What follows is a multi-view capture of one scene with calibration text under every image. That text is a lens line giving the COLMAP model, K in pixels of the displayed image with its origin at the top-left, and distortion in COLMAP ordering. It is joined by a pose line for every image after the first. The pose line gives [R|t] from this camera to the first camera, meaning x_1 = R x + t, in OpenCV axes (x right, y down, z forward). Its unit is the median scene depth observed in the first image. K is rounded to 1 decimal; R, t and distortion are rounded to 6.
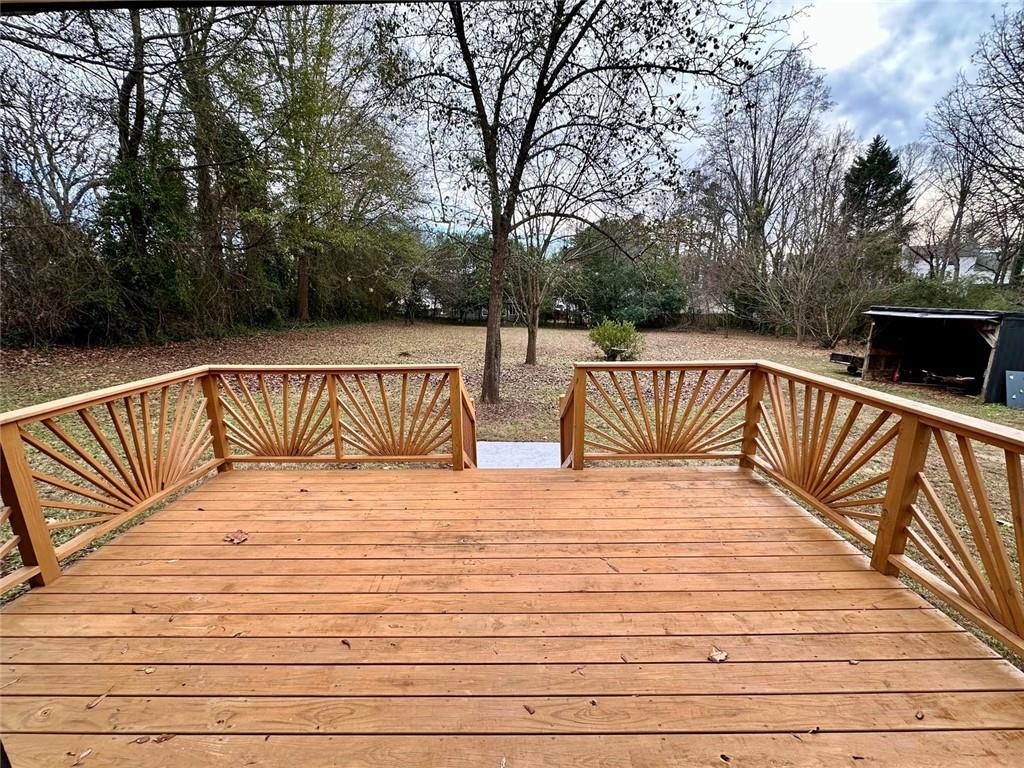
lens RADIAL K [[406.8, 0, 512.0], [0, 406.8, 384.0], [0, 0, 1]] dist [0.000386, 0.000066]
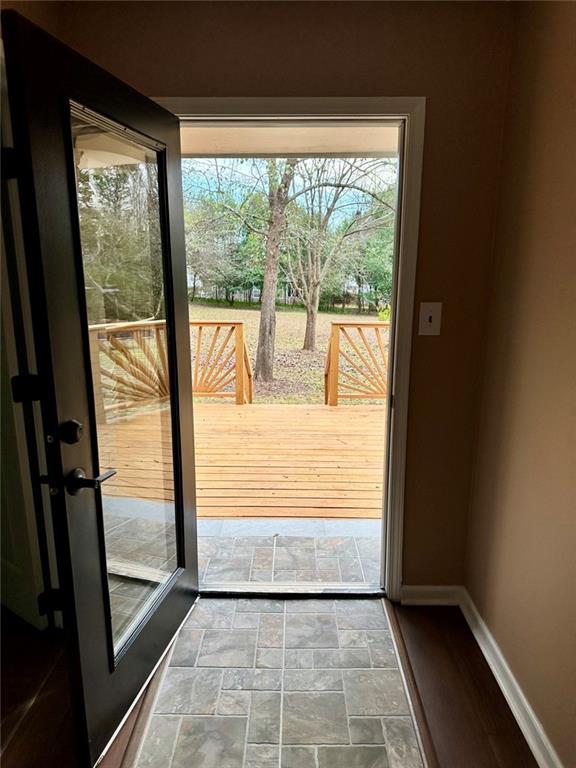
lens RADIAL K [[534.7, 0, 288.0], [0, 534.7, 384.0], [0, 0, 1]] dist [0.108018, 0.000107]
pose [[0.999799, 0.019865, -0.002619, 0.008308], [-0.019891, 0.999746, -0.010617, 0.060541], [0.002407, 0.010667, 0.999940, -0.252307]]
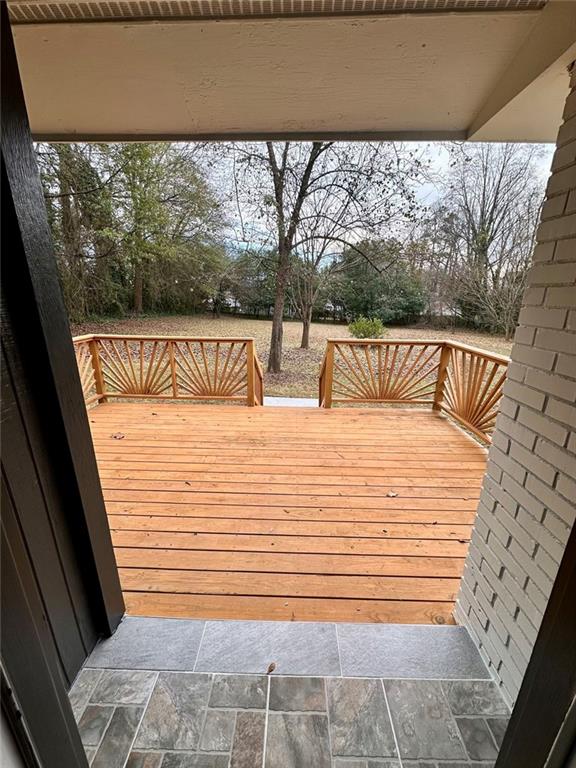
lens RADIAL K [[305.1, 0, 288.0], [0, 305.1, 384.0], [0, 0, 1]] dist [0.000386, 0.000066]
pose [[0.999555, 0.027679, -0.011097, 0.007651], [-0.026970, 0.997854, 0.059672, 0.019461], [0.012725, -0.059347, 0.998156, -0.060962]]
